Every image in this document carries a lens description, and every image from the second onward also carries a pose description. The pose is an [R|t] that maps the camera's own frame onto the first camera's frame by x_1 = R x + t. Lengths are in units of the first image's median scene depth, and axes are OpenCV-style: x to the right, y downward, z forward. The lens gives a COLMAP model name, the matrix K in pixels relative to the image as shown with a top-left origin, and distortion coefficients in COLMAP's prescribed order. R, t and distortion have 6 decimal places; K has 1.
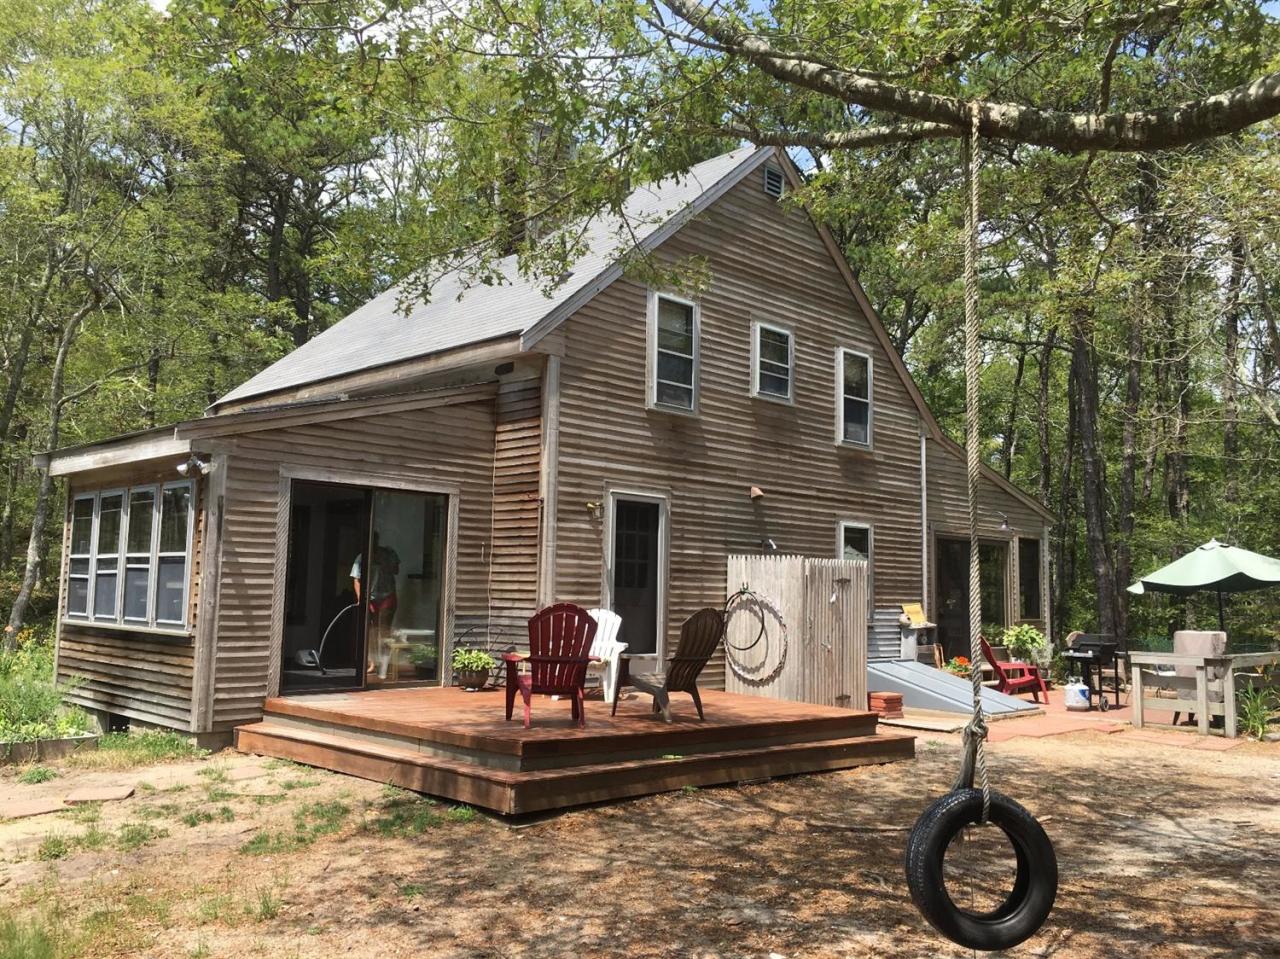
lens RADIAL K [[1083.6, 0, 642.3], [0, 1083.6, 477.1], [0, 0, 1]] dist [0.073834, -0.101456]
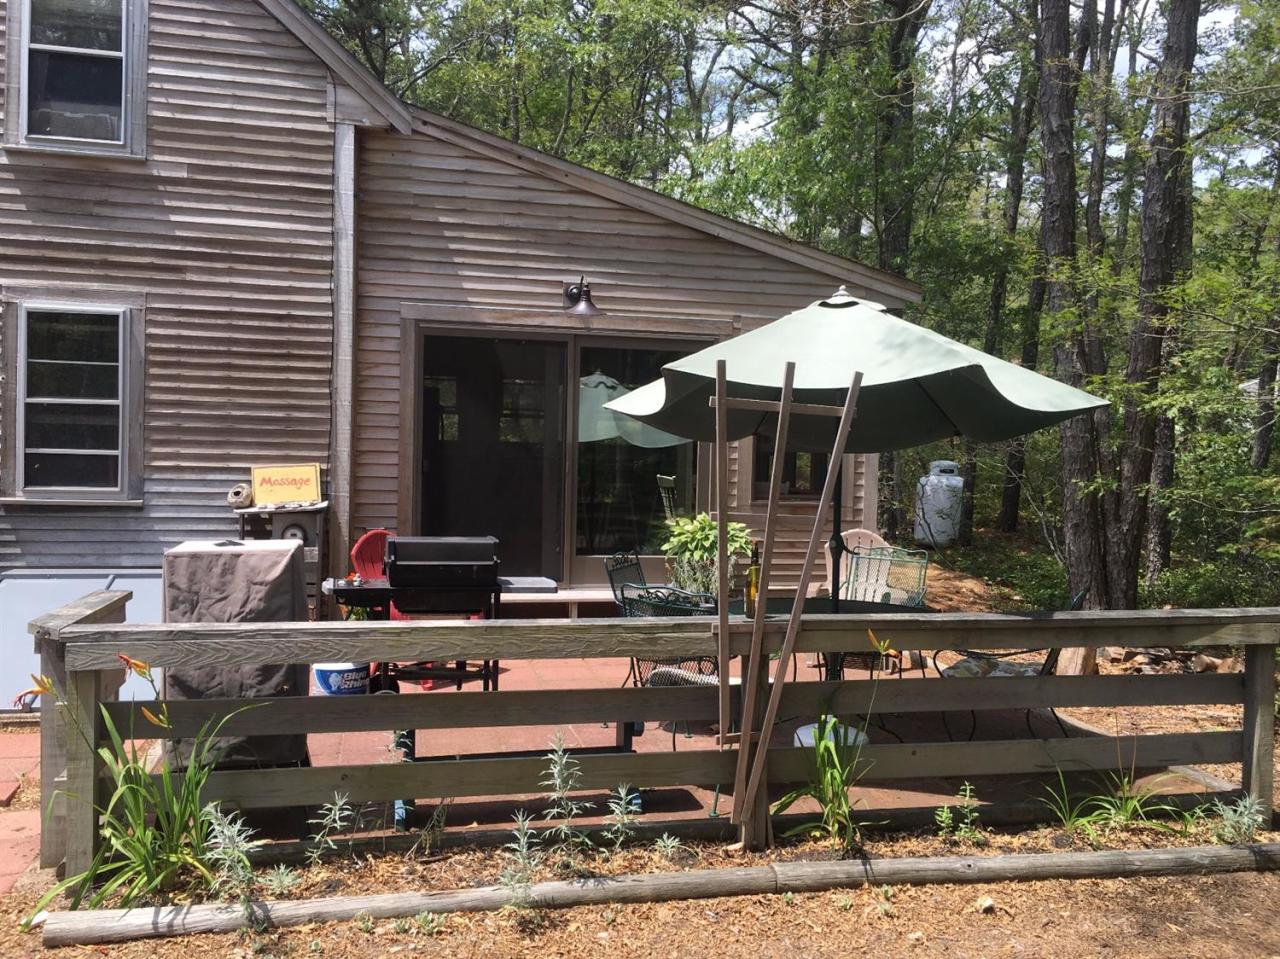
lens RADIAL K [[1083.6, 0, 642.3], [0, 1083.6, 477.1], [0, 0, 1]] dist [0.073834, -0.101456]
pose [[0.848893, 0.001907, -0.528562, 0.656367], [0.050893, 0.995052, 0.085326, 0.088307], [0.526109, -0.099333, 0.844596, 0.667319]]
